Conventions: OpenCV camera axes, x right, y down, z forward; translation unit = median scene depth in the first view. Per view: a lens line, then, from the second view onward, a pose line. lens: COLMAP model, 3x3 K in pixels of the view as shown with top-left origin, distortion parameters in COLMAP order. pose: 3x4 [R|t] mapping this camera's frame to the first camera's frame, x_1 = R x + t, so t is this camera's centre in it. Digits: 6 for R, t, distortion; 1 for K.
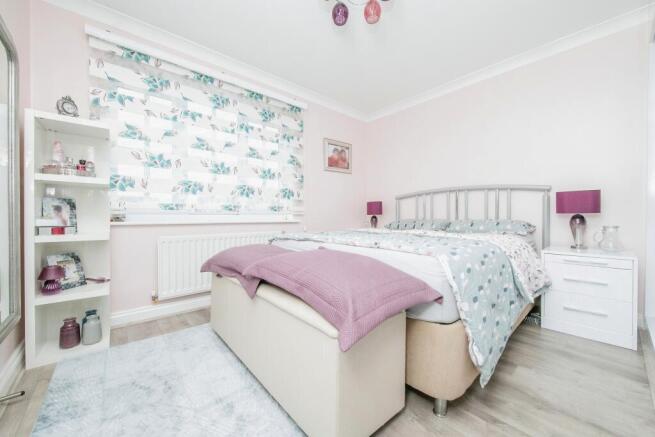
lens RADIAL K [[245.5, 0, 321.9], [0, 245.5, 220.4], [0, 0, 1]] dist [-0.011592, -0.001186]
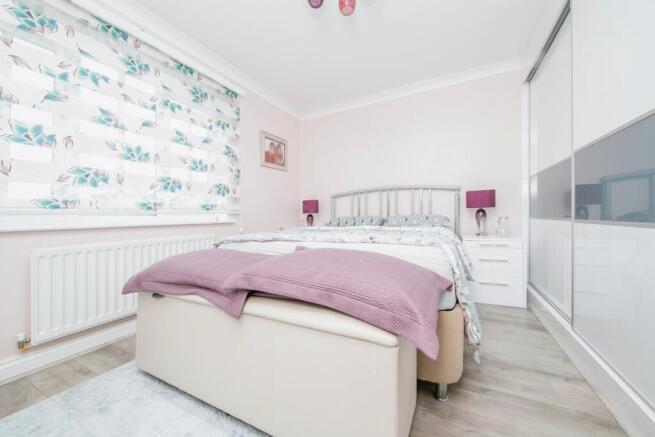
lens RADIAL K [[245.5, 0, 328.3], [0, 245.5, 215.1], [0, 0, 1]] dist [-0.011592, -0.001186]
pose [[0.928172, -0.019641, 0.371634, -0.166107], [0.028599, 0.999418, -0.018609, 0.009883], [-0.371052, 0.027901, 0.928193, 0.096846]]
